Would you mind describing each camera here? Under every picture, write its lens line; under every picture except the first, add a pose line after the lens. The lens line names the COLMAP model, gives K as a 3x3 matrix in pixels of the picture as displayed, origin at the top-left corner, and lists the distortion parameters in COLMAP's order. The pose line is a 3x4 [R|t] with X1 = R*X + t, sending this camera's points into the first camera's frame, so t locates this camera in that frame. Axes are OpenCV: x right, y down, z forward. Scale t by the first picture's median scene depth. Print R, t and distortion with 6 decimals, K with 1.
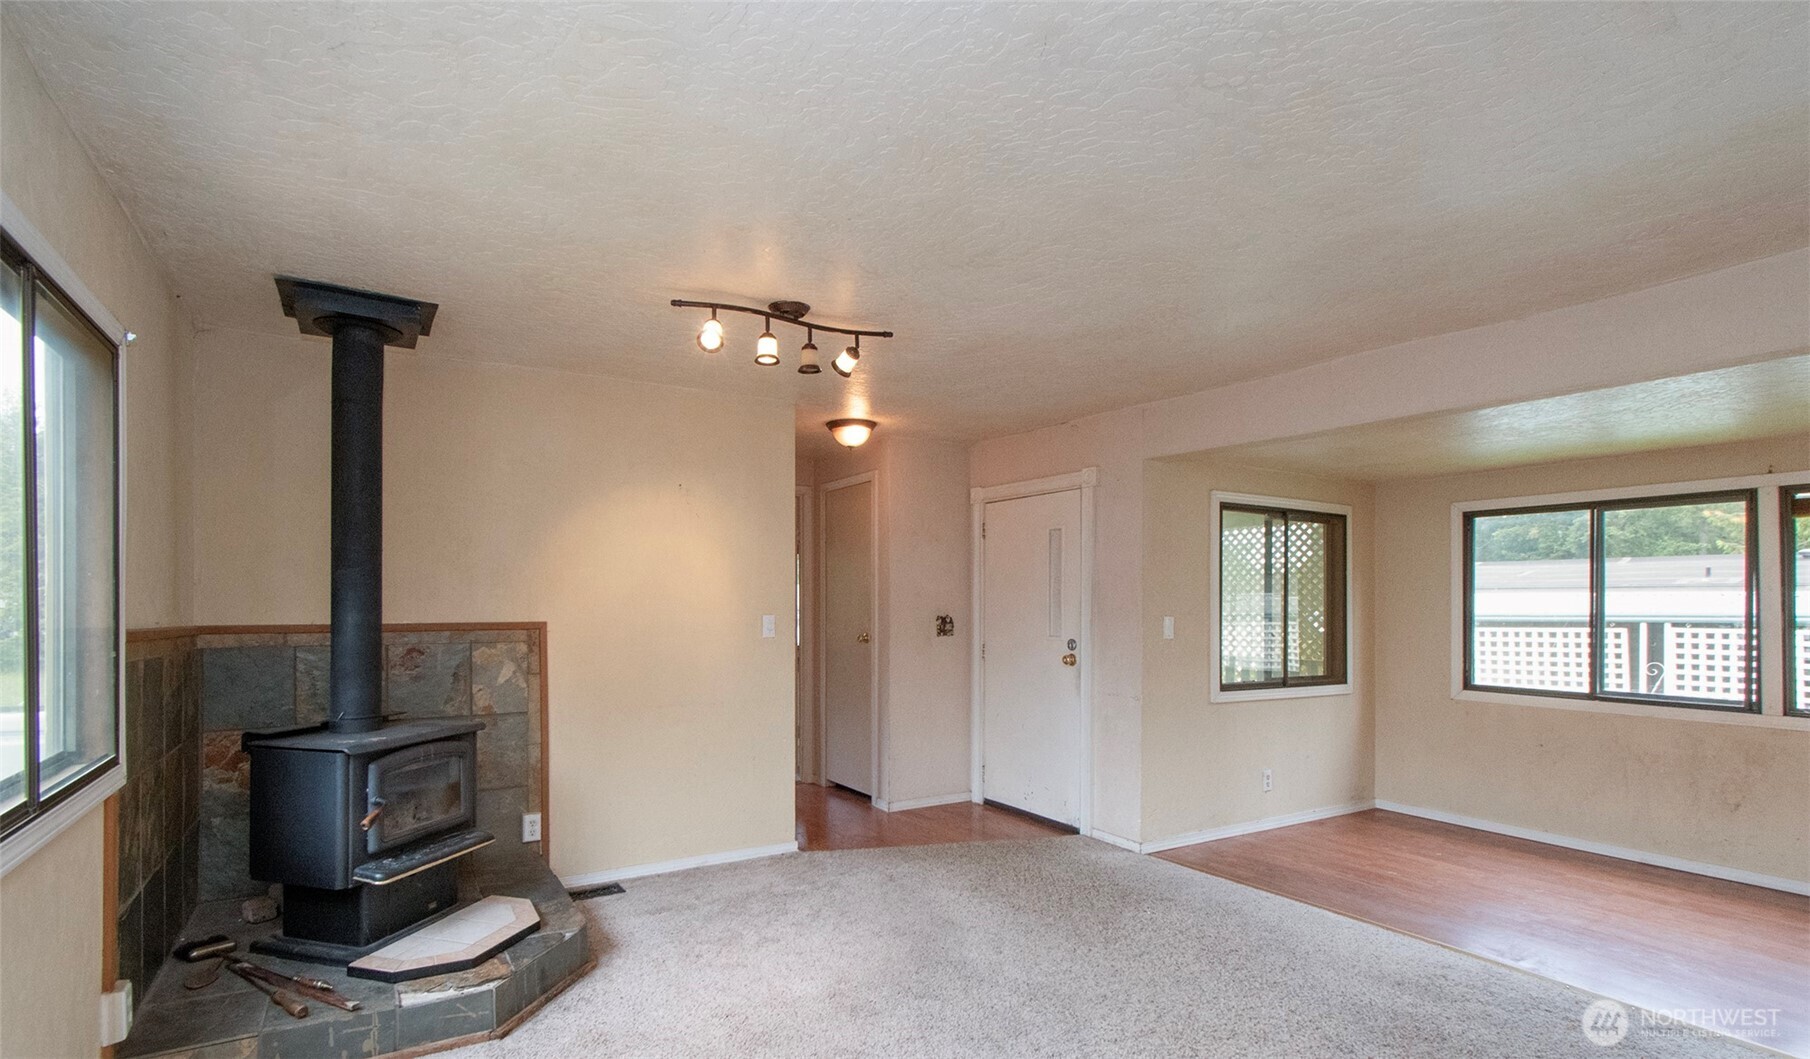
lens RADIAL K [[838.0, 0, 864.5], [0, 838.0, 612.8], [0, 0, 1]] dist [0.023250, -0.000818]
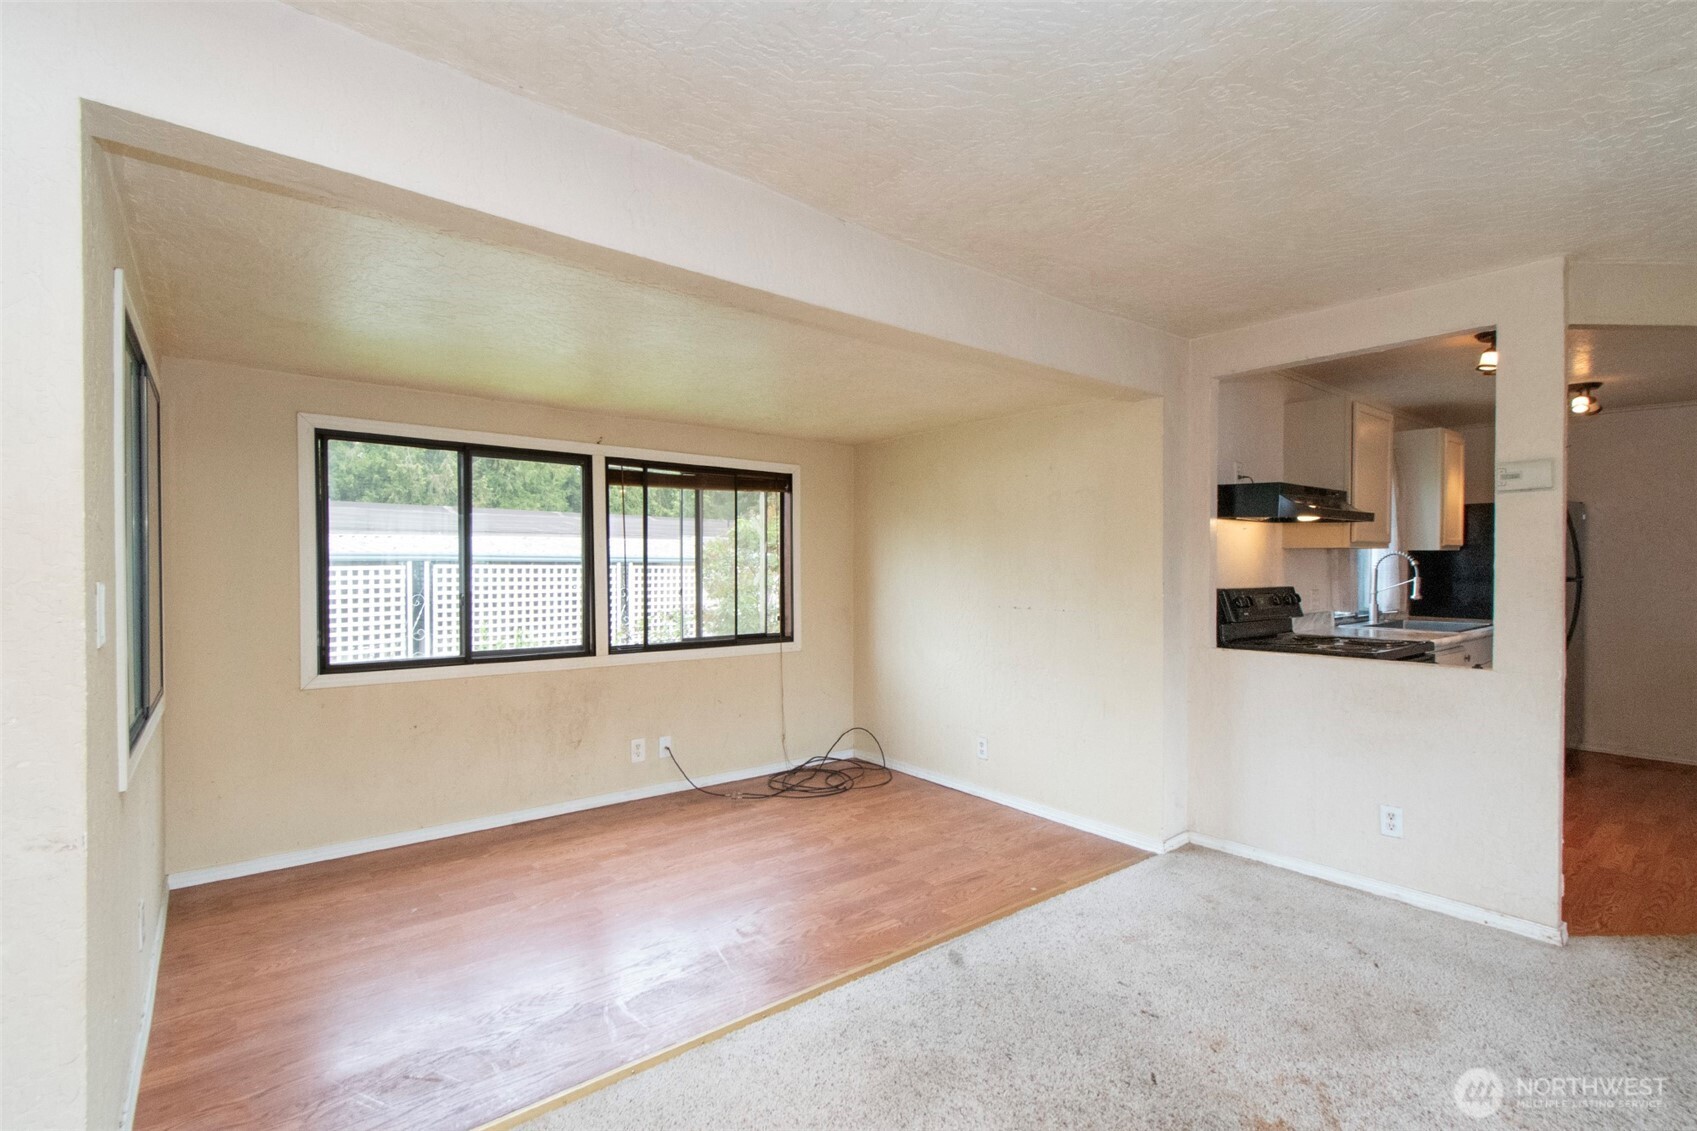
lens RADIAL K [[764.8, 0, 844.8], [0, 764.8, 571.1], [0, 0, 1]] dist [0.005126, -0.000019]
pose [[-0.110006, -0.008504, 0.993895, 0.007692], [0.007433, 0.999928, 0.009378, -0.000258], [-0.993903, 0.008419, -0.109935, 0.726571]]
